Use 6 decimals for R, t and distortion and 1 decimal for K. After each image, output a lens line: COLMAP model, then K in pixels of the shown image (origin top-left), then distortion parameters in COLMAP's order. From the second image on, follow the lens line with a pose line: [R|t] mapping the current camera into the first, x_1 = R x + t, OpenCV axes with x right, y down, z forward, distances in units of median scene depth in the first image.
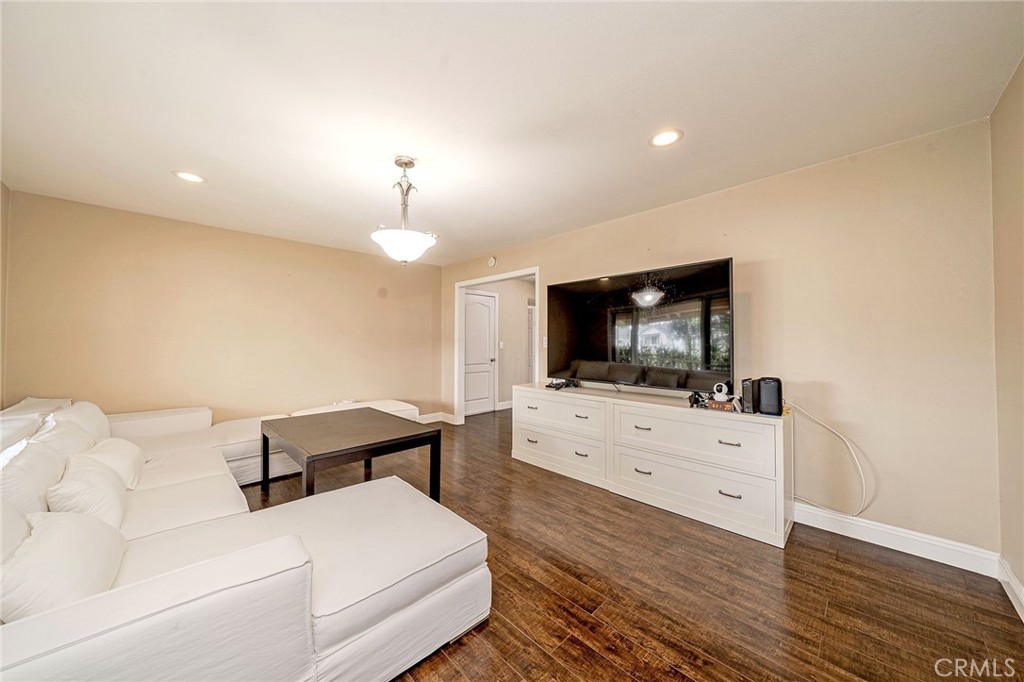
lens RADIAL K [[349.6, 0, 511.8], [0, 349.6, 336.6], [0, 0, 1]] dist [-0.008767, 0.000129]
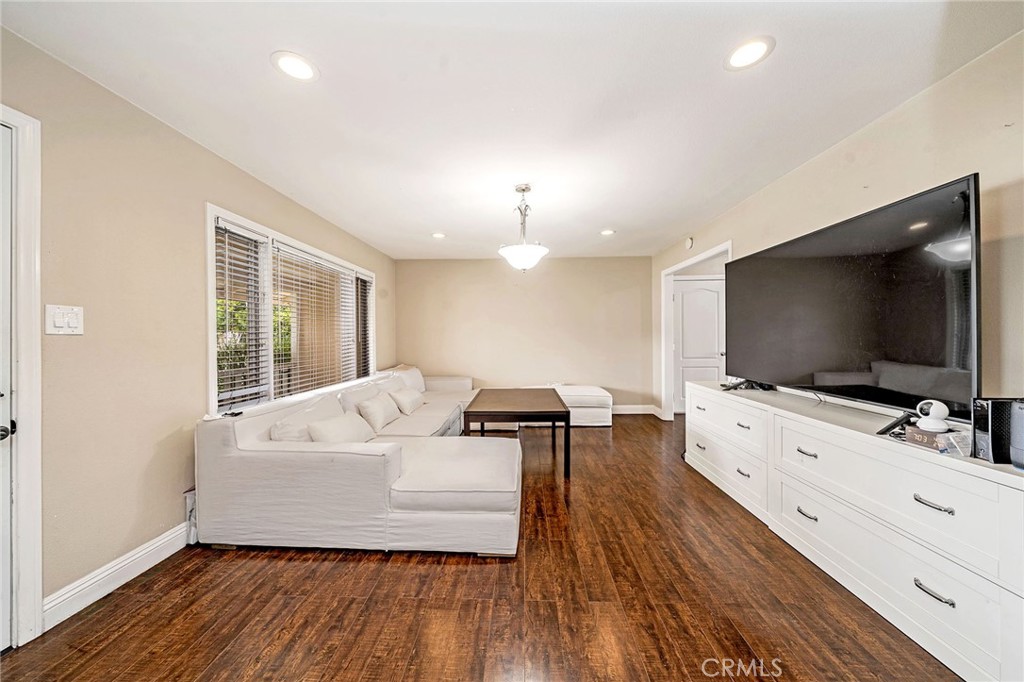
lens RADIAL K [[349.0, 0, 512.6], [0, 349.0, 336.1], [0, 0, 1]] dist [-0.005435, -0.000064]
pose [[0.692055, -0.006105, -0.721819, 0.551456], [0.021927, 0.999681, 0.012569, 0.004576], [0.721511, -0.024526, 0.691968, 0.105068]]
